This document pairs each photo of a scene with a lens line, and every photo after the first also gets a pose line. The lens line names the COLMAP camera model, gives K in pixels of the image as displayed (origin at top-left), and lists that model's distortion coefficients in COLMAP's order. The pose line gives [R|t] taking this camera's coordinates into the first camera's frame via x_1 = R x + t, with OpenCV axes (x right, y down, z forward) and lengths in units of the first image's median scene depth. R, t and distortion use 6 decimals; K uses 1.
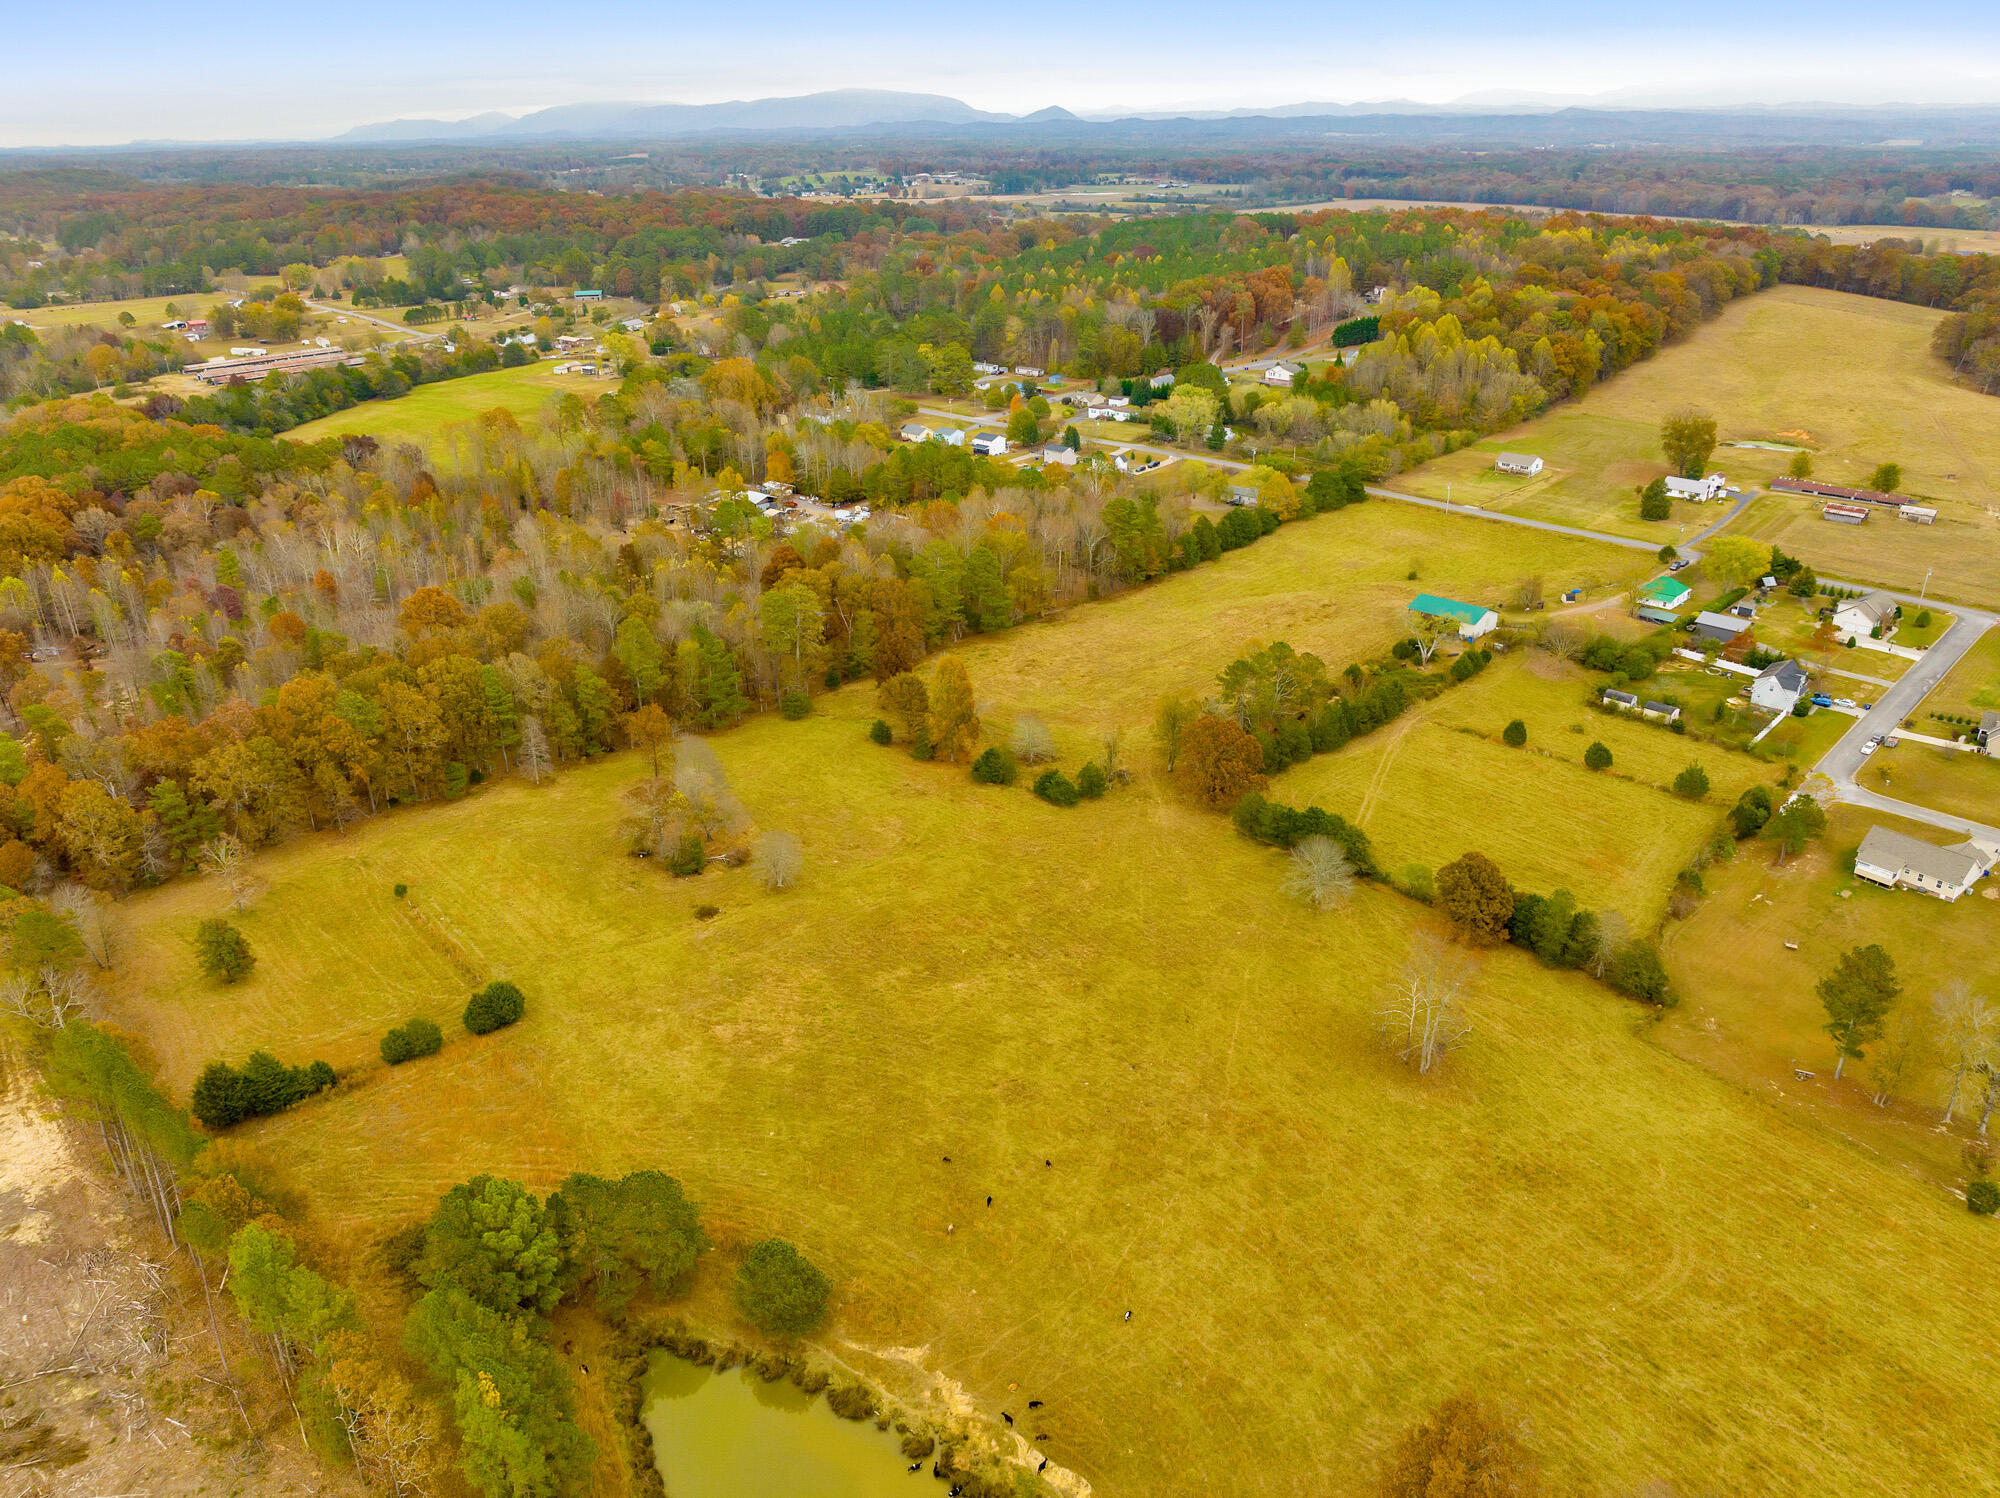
lens RADIAL K [[1413.5, 0, 999.2], [0, 1413.5, 759.7], [0, 0, 1]] dist [-0.038211, 0.004028]
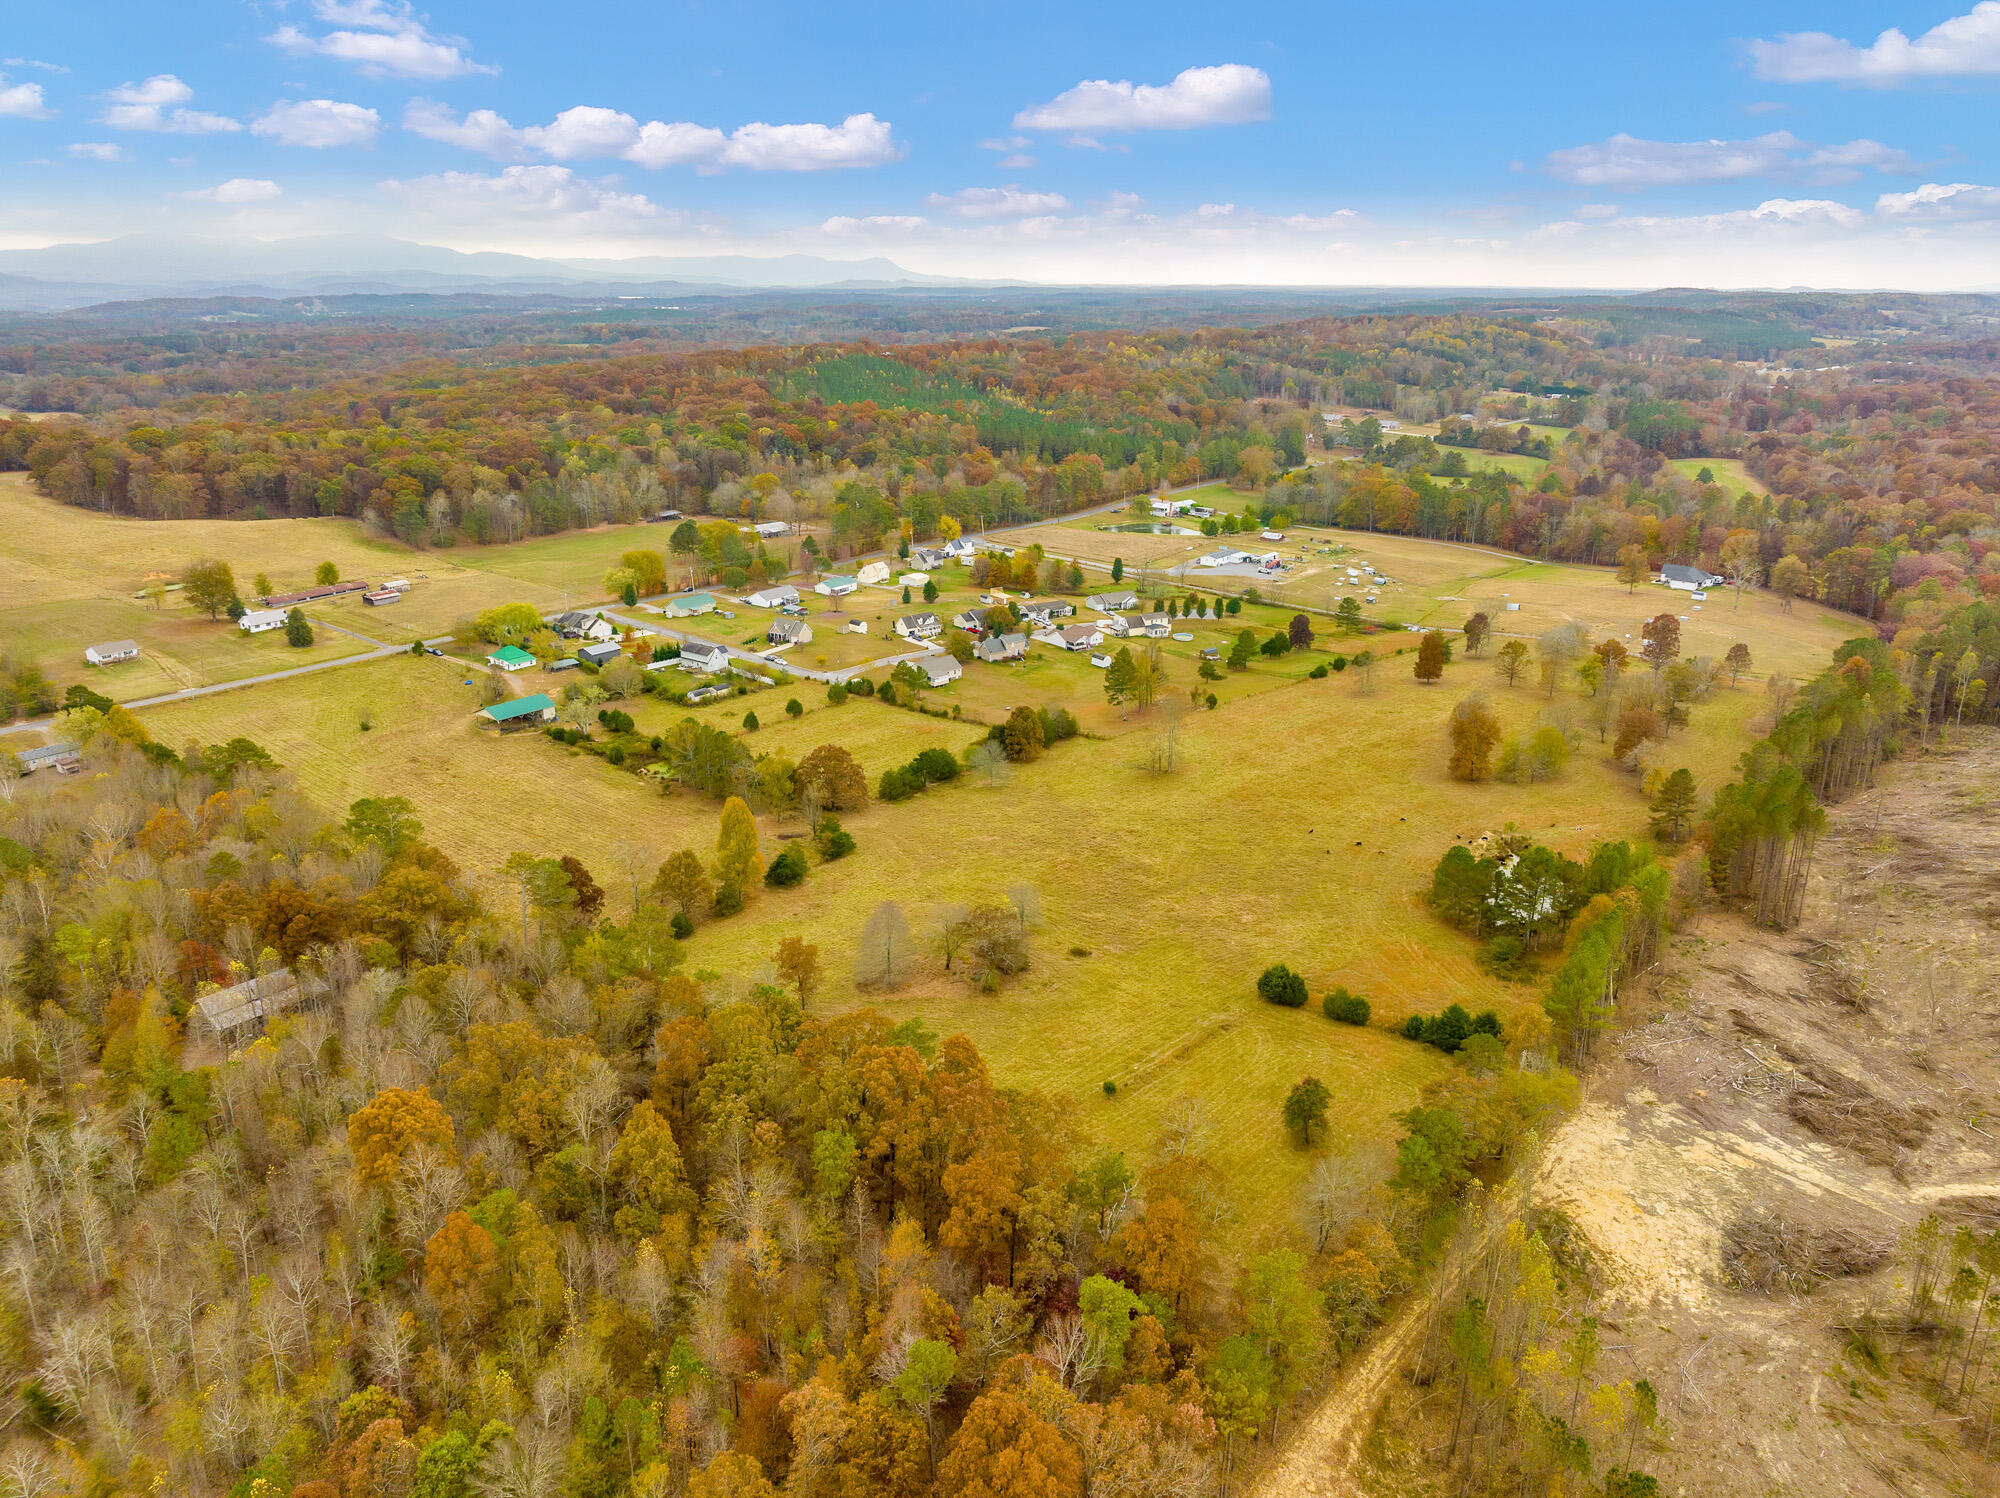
lens RADIAL K [[1413.5, 0, 999.2], [0, 1413.5, 759.7], [0, 0, 1]] dist [-0.038211, 0.004028]
pose [[-0.099295, -0.312696, 0.944649, -0.869384], [0.416686, 0.849029, 0.324843, -0.299785], [-0.903611, 0.425877, 0.045992, 0.658571]]
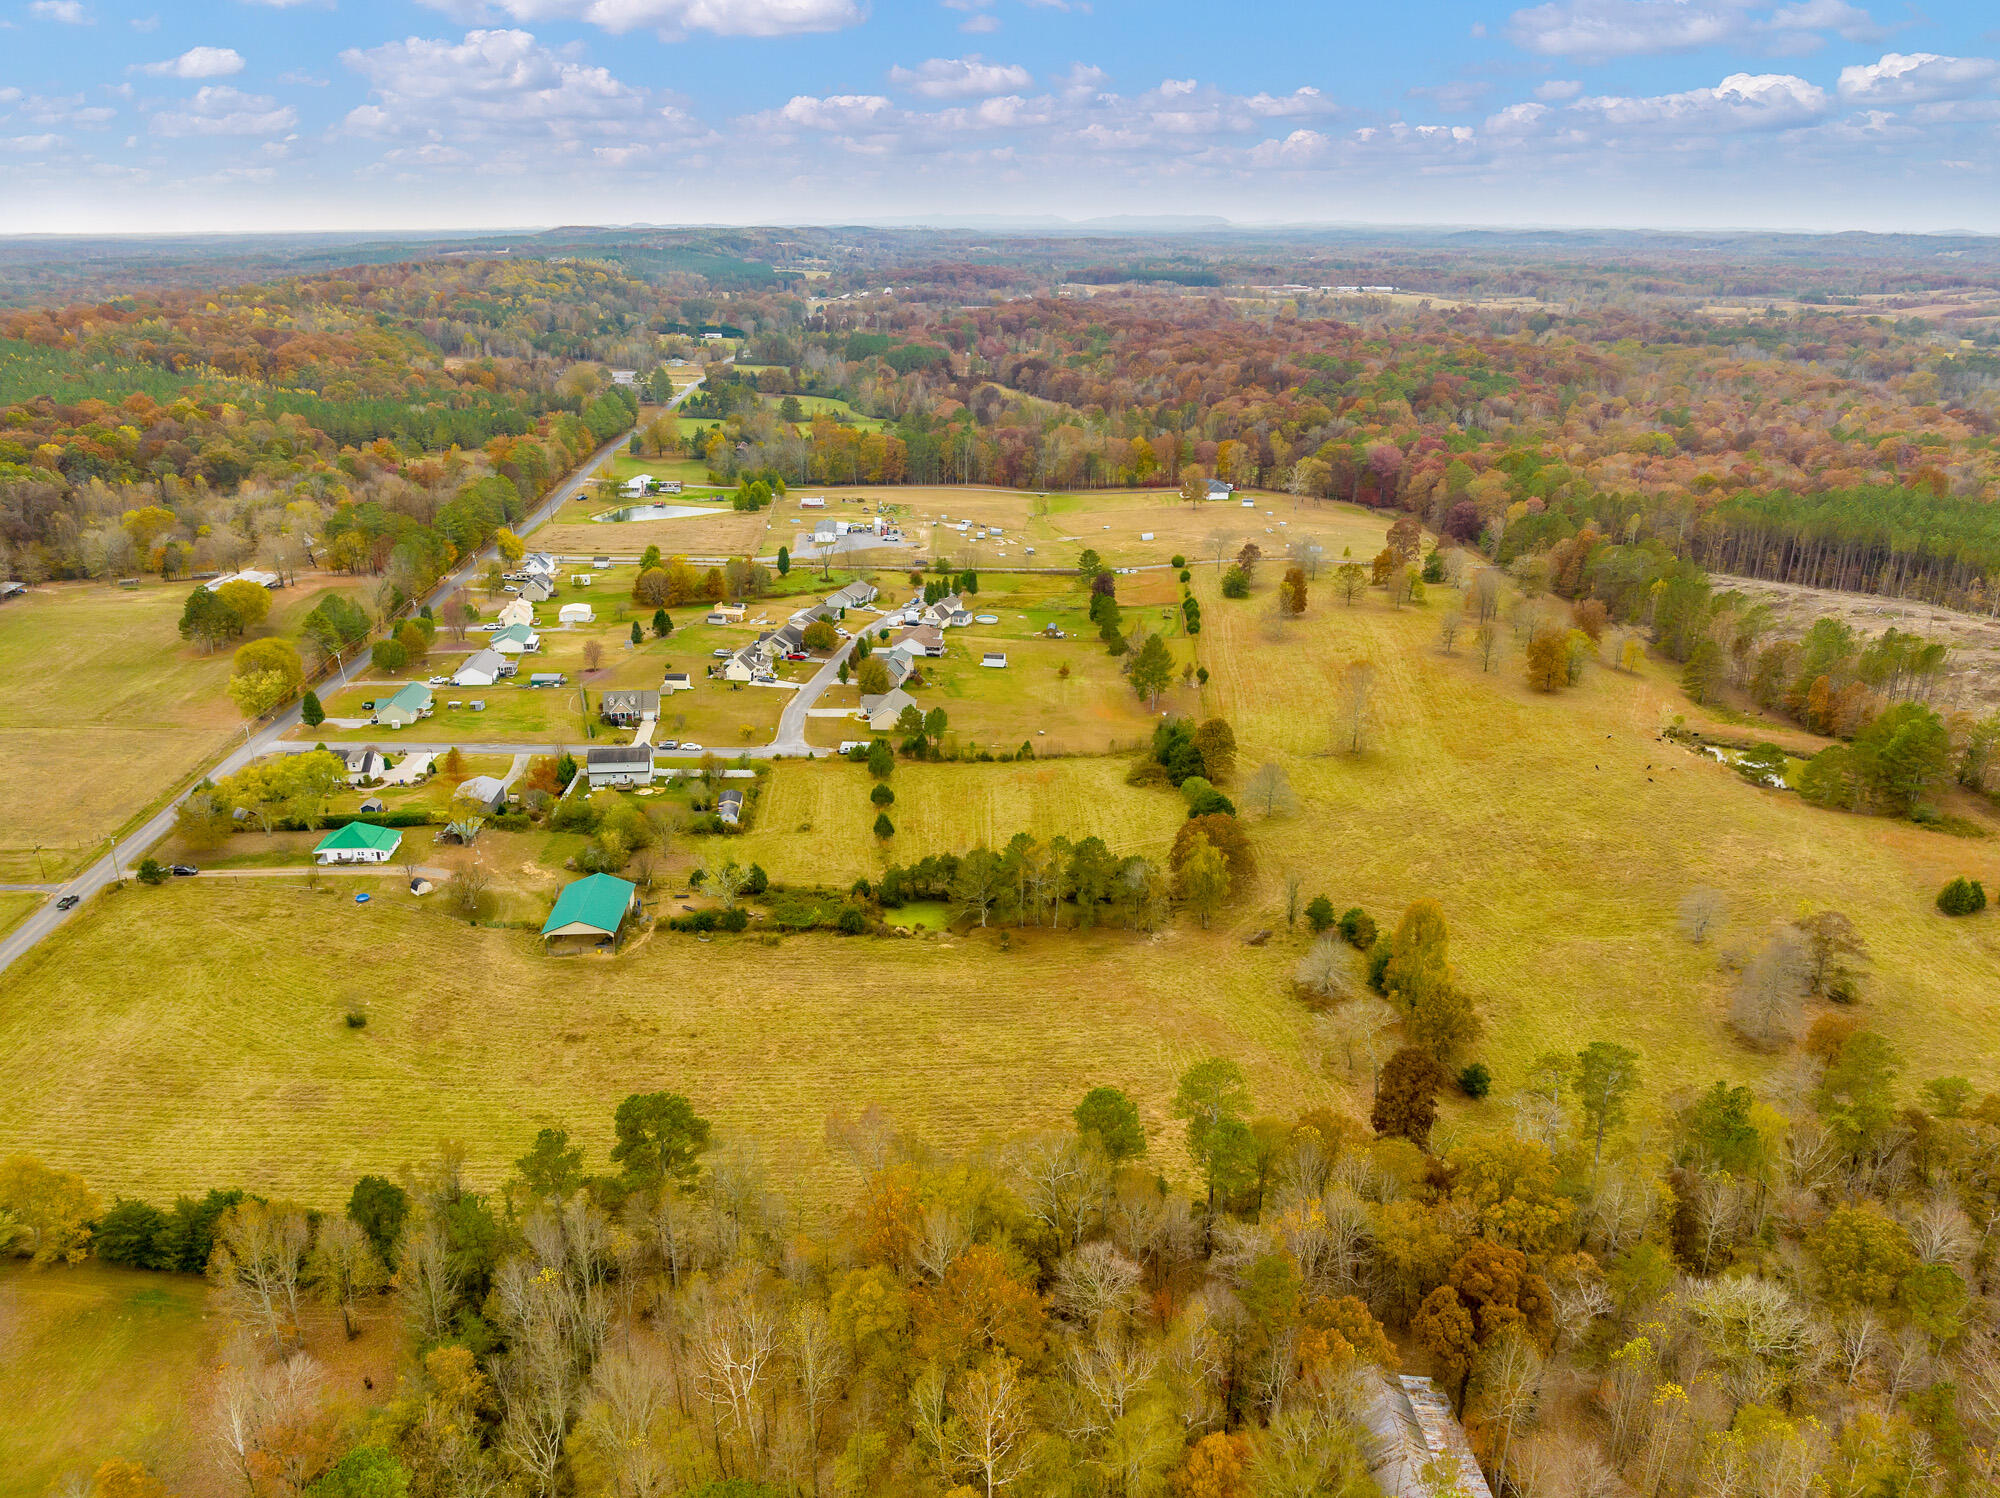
lens RADIAL K [[1413.5, 0, 999.2], [0, 1413.5, 759.7], [0, 0, 1]] dist [-0.038211, 0.004028]
pose [[-0.748553, -0.229860, 0.621959, -0.279854], [0.281155, 0.739468, 0.611669, -0.580919], [-0.600517, 0.632733, -0.488905, 1.267017]]
